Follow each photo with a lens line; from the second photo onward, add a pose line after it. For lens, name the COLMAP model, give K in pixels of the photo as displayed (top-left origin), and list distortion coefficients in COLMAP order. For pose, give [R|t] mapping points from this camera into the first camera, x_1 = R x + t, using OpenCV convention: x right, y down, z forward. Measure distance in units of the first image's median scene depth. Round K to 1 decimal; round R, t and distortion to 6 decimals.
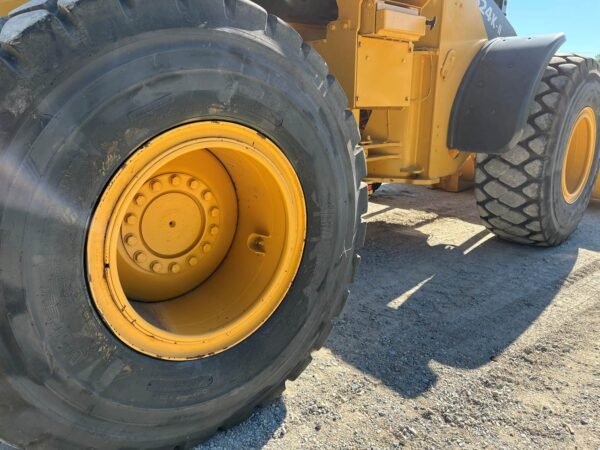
lens RADIAL K [[453.6, 0, 302.3], [0, 453.6, 223.5], [0, 0, 1]] dist [0.059336, -0.089363]
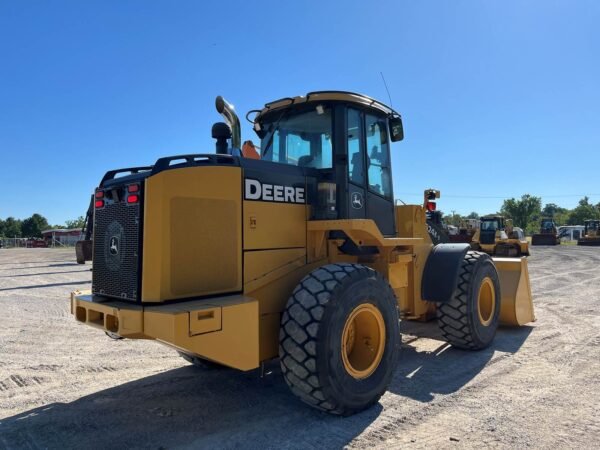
lens RADIAL K [[457.6, 0, 303.1], [0, 457.6, 220.6], [0, 0, 1]] dist [0.067253, -0.086002]
pose [[0.995320, -0.014330, 0.095563, -0.412119], [0.041685, 0.955866, -0.290829, 0.073422], [-0.087178, 0.293452, 0.951991, -1.040170]]
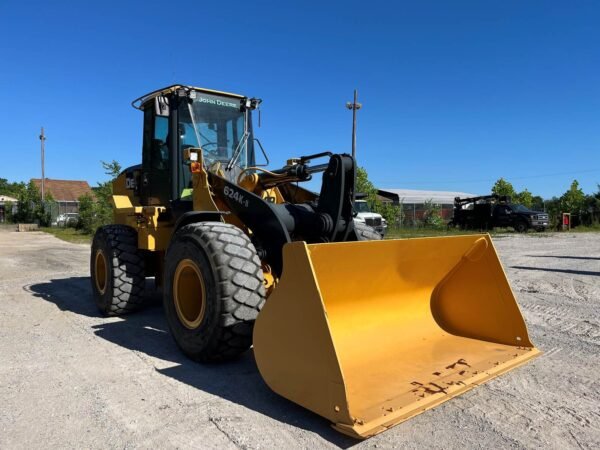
lens RADIAL K [[453.6, 0, 302.3], [0, 453.6, 223.5], [0, 0, 1]] dist [0.059336, -0.089363]
pose [[-0.060682, -0.002636, -0.998154, 2.171553], [-0.252056, 0.967629, 0.012768, -0.504851], [0.965808, 0.252365, -0.059381, 1.504316]]
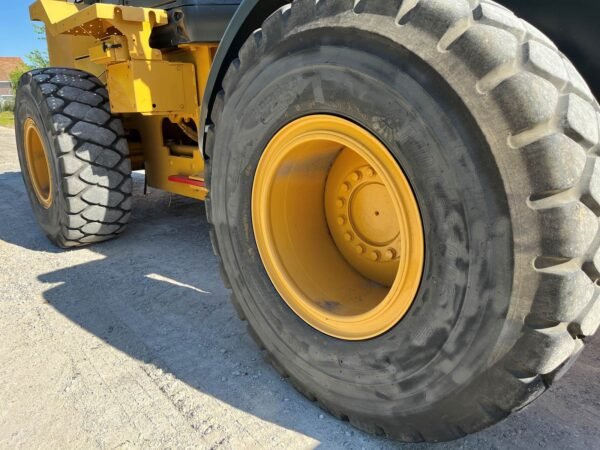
lens RADIAL K [[457.6, 0, 303.1], [0, 457.6, 220.6], [0, 0, 1]] dist [0.067253, -0.086002]
pose [[0.022714, 0.236855, -0.971279, 1.130714], [-0.237335, 0.945034, 0.224905, -0.274212], [0.971162, 0.225410, 0.077679, 1.046323]]
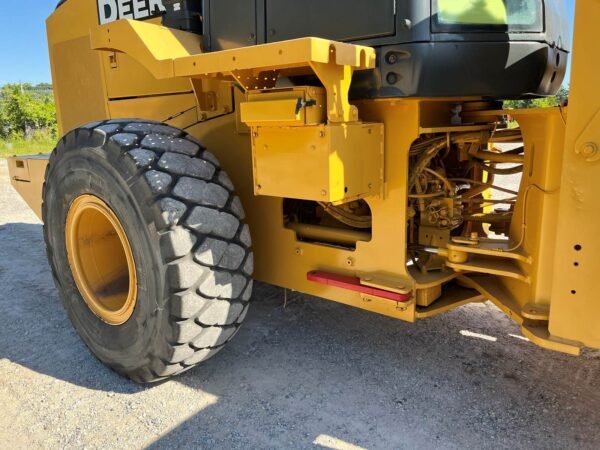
lens RADIAL K [[457.6, 0, 303.1], [0, 457.6, 220.6], [0, 0, 1]] dist [0.067253, -0.086002]
pose [[0.181700, 0.198172, -0.963179, 0.741683], [-0.233324, 0.960200, 0.153544, -0.253045], [0.955272, 0.196834, 0.220707, 0.588952]]
